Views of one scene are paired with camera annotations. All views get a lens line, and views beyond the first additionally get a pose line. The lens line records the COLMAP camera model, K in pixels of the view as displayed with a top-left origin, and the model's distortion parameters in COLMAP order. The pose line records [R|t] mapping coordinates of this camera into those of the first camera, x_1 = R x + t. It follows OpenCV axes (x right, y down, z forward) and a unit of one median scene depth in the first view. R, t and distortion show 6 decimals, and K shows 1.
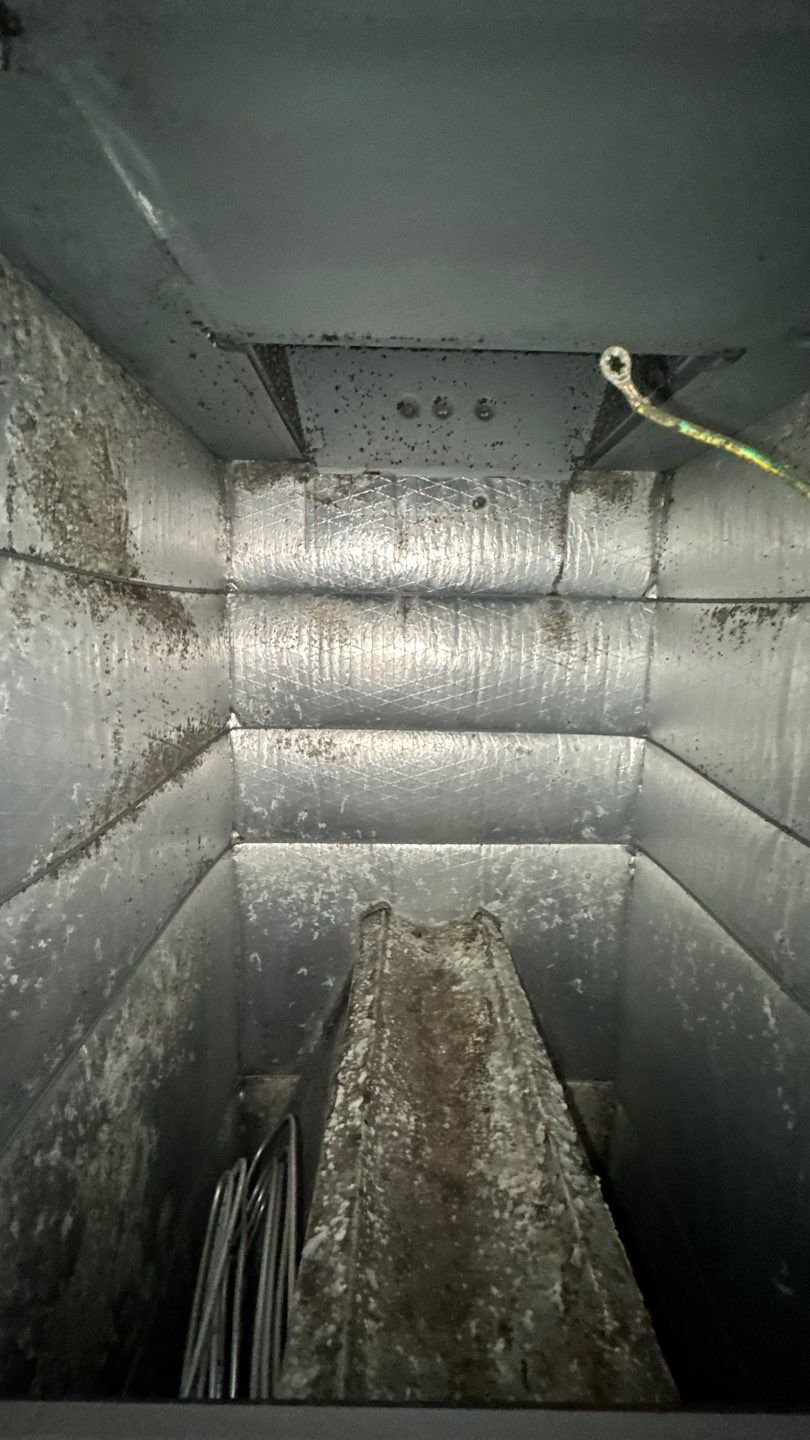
lens RADIAL K [[579.2, 0, 405.6], [0, 579.2, 717.9], [0, 0, 1]] dist [-0.004884, 0.000975]
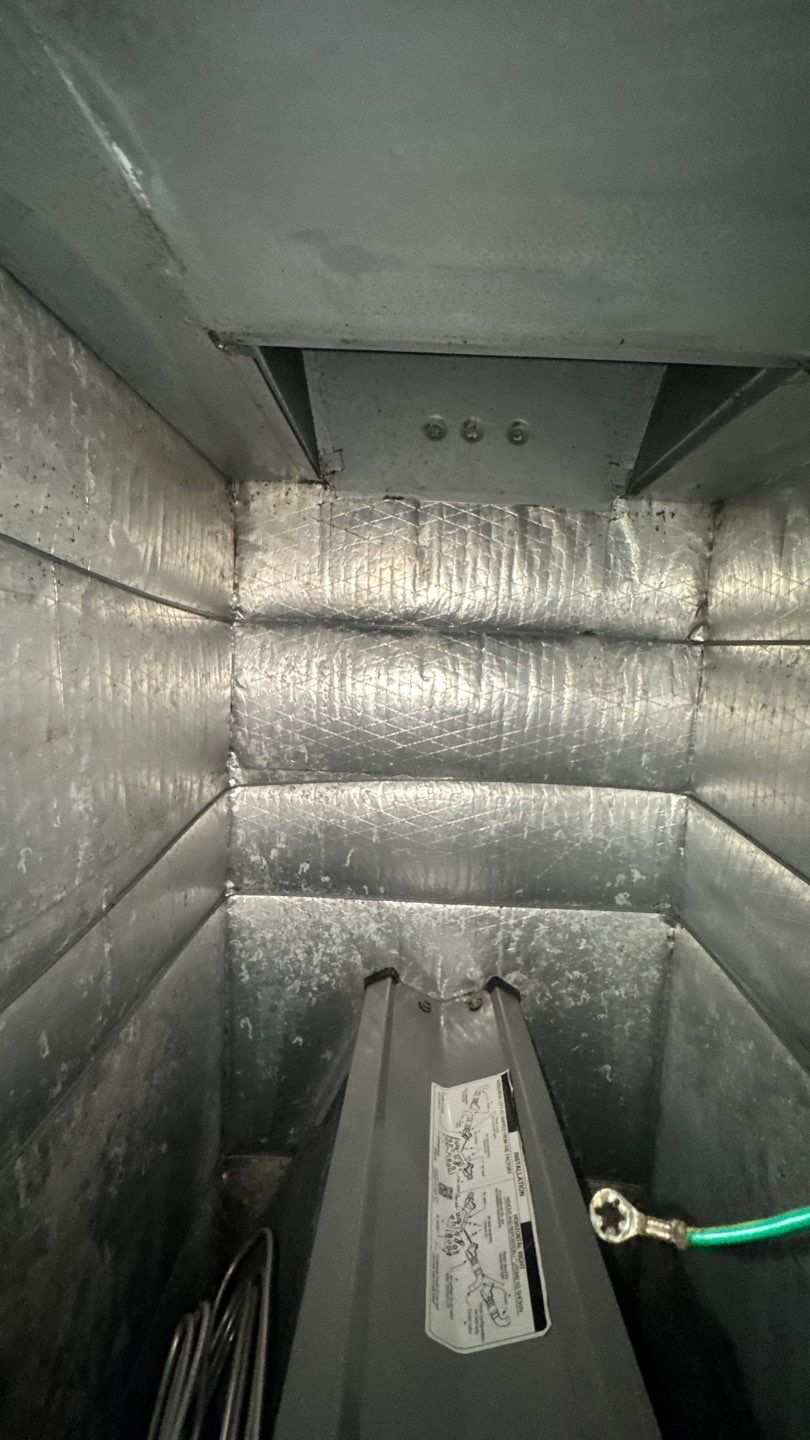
lens RADIAL K [[579.2, 0, 405.3], [0, 579.2, 717.3], [0, 0, 1]] dist [-0.004884, 0.000975]
pose [[0.999048, 0.031789, -0.029876, -0.000145], [-0.033165, 0.998356, -0.046750, -0.030952], [0.028341, 0.047696, 0.998460, 0.093292]]
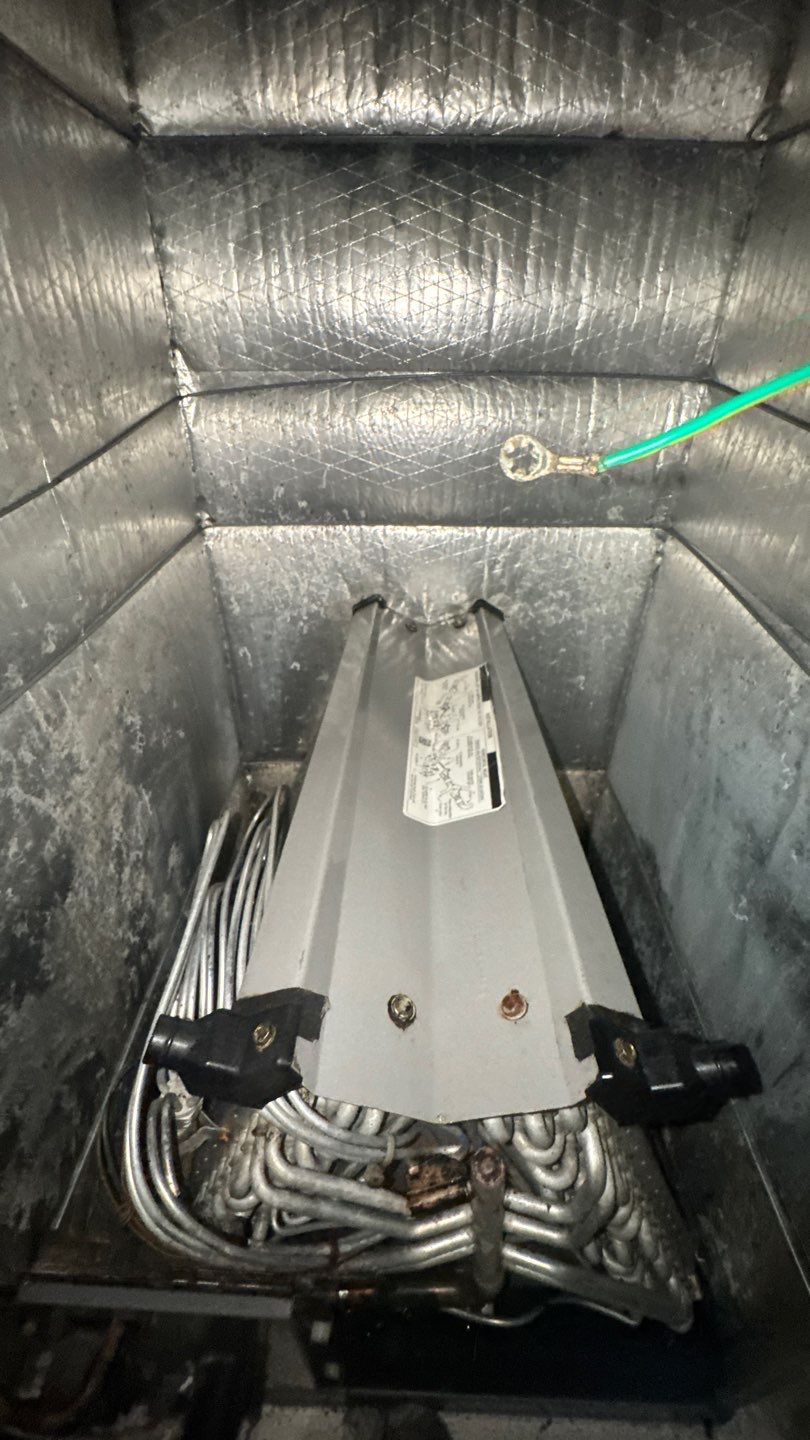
lens RADIAL K [[579.2, 0, 406.0], [0, 579.2, 721.6], [0, 0, 1]] dist [-0.004884, 0.000975]
pose [[0.999611, 0.009325, -0.026289, 0.037557], [0.002610, 0.907060, 0.420992, 0.128367], [0.027772, -0.420897, 0.906683, 0.098858]]
